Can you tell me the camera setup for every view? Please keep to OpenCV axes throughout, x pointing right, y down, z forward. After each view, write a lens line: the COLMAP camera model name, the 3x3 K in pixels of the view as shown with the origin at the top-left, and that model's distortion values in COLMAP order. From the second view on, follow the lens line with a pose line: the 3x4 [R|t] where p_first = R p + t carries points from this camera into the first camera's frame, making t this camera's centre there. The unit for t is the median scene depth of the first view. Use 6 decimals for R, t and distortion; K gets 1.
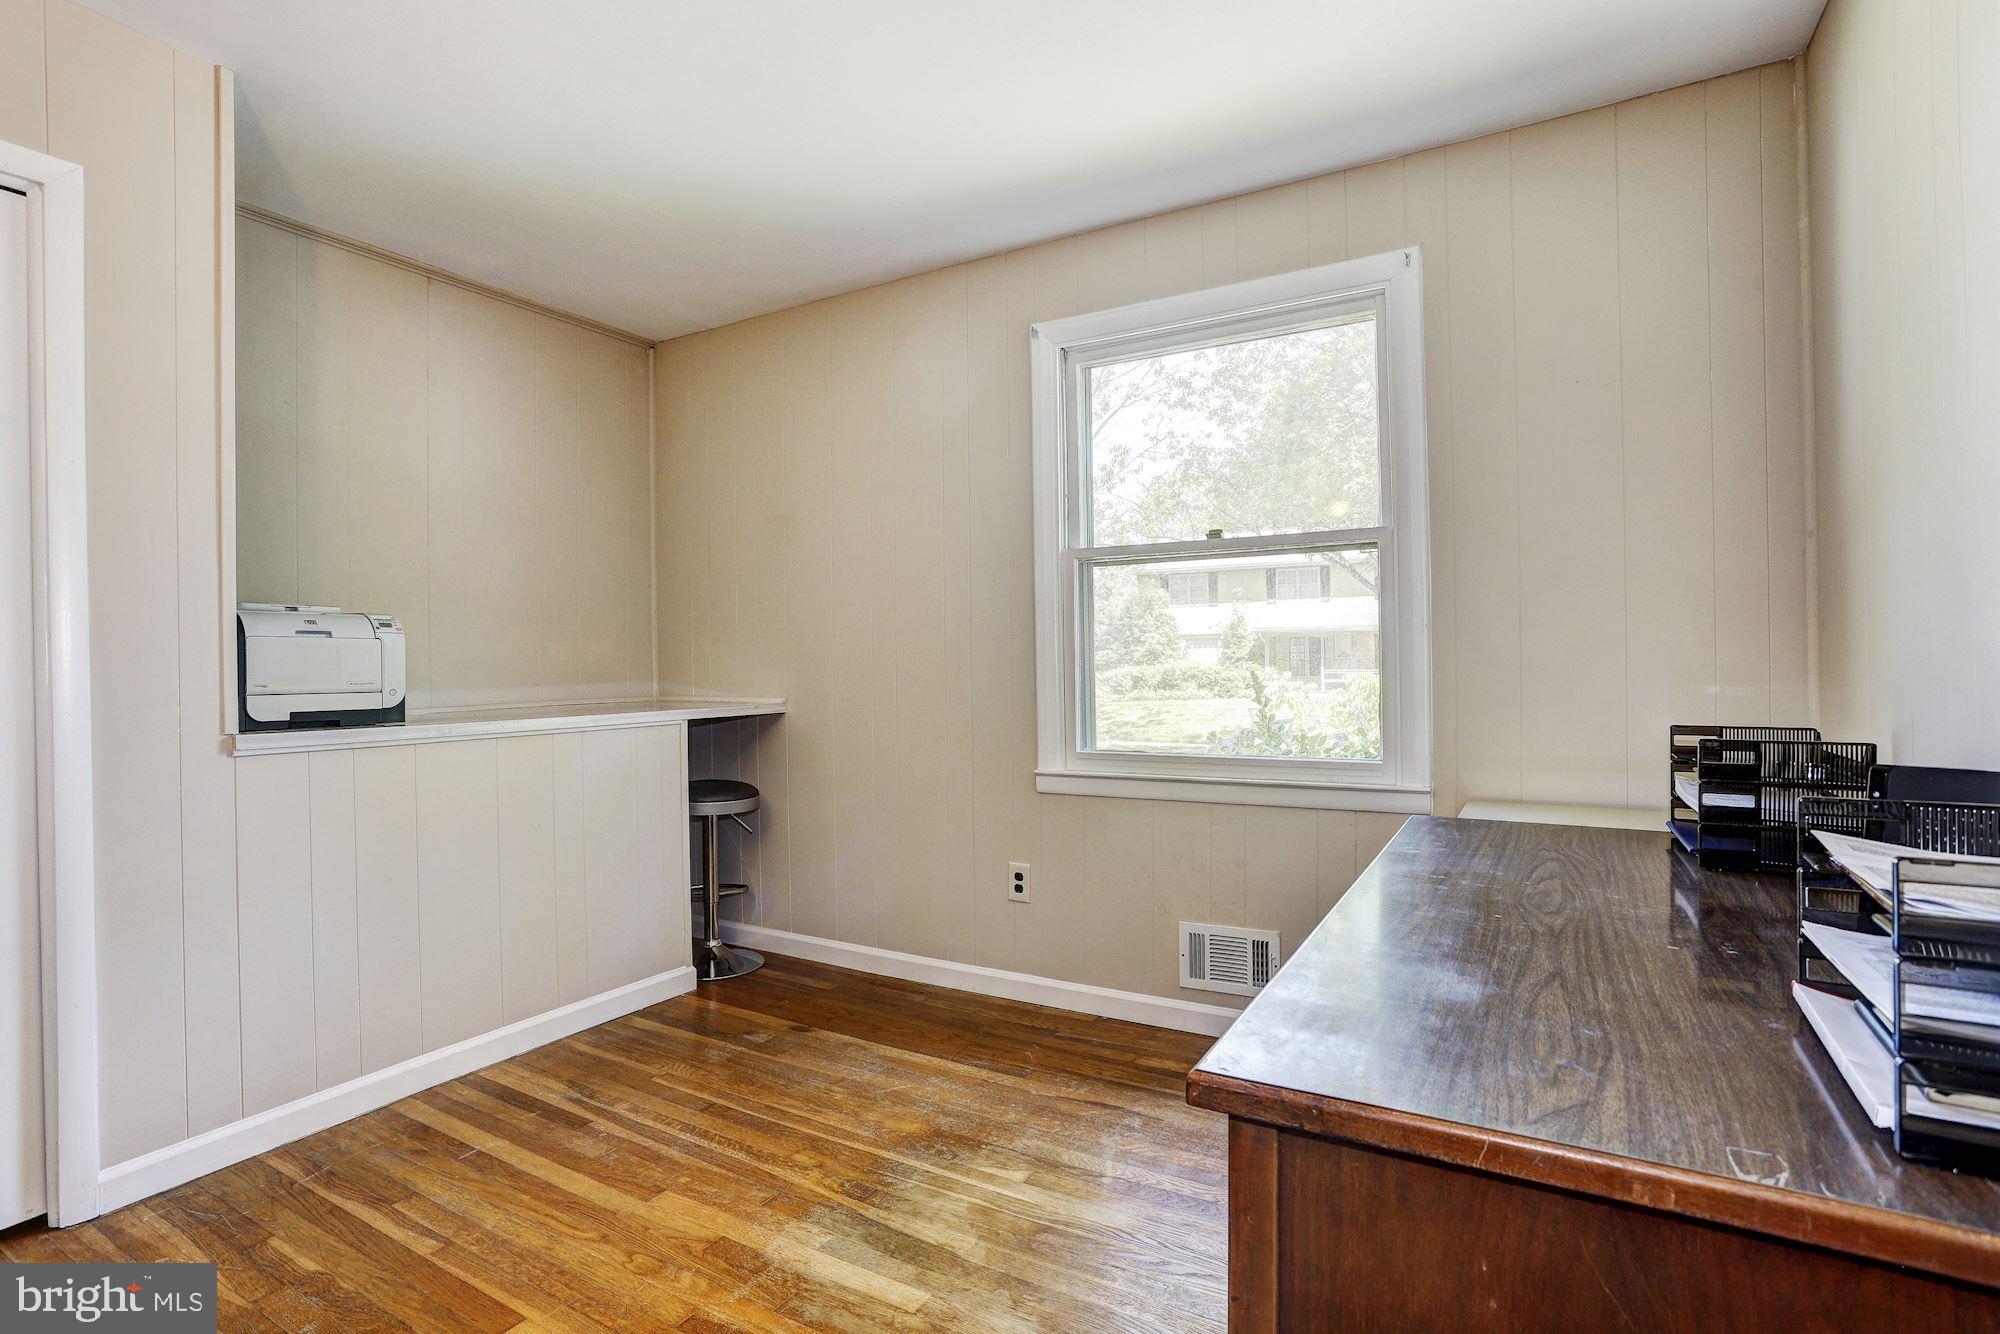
lens RADIAL K [[982.0, 0, 988.7], [0, 982.0, 665.6], [0, 0, 1]] dist [-0.032495, 0.015729]
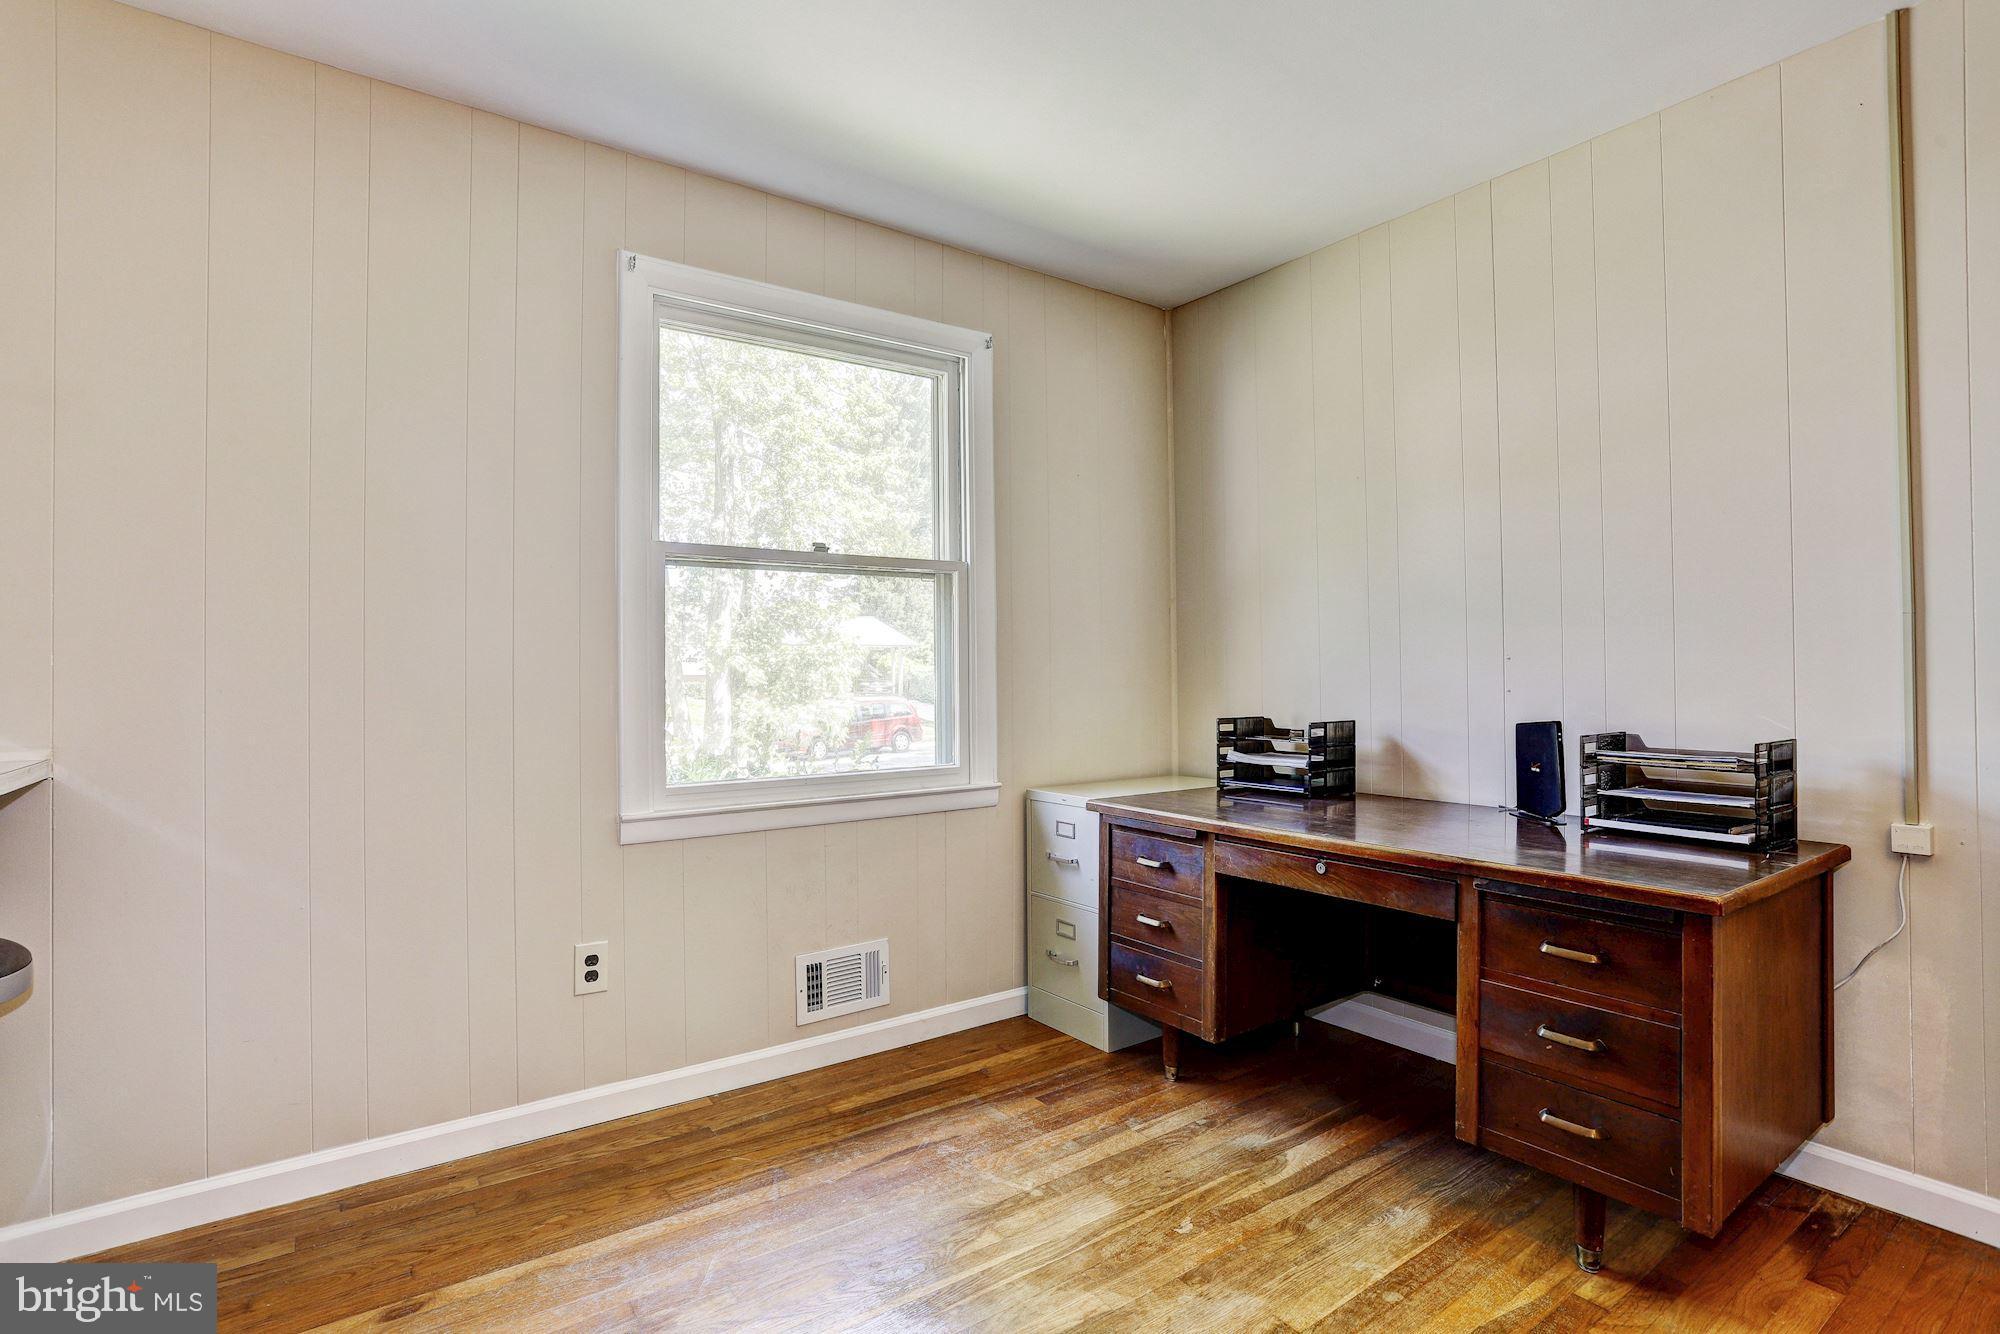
lens RADIAL K [[982.0, 0, 999.8], [0, 982.0, 664.6], [0, 0, 1]] dist [-0.032495, 0.015729]
pose [[0.409450, 0.013053, 0.912239, -0.588466], [0.003686, 0.999866, -0.015961, -0.001140], [-0.912325, 0.009897, 0.409347, 0.444150]]
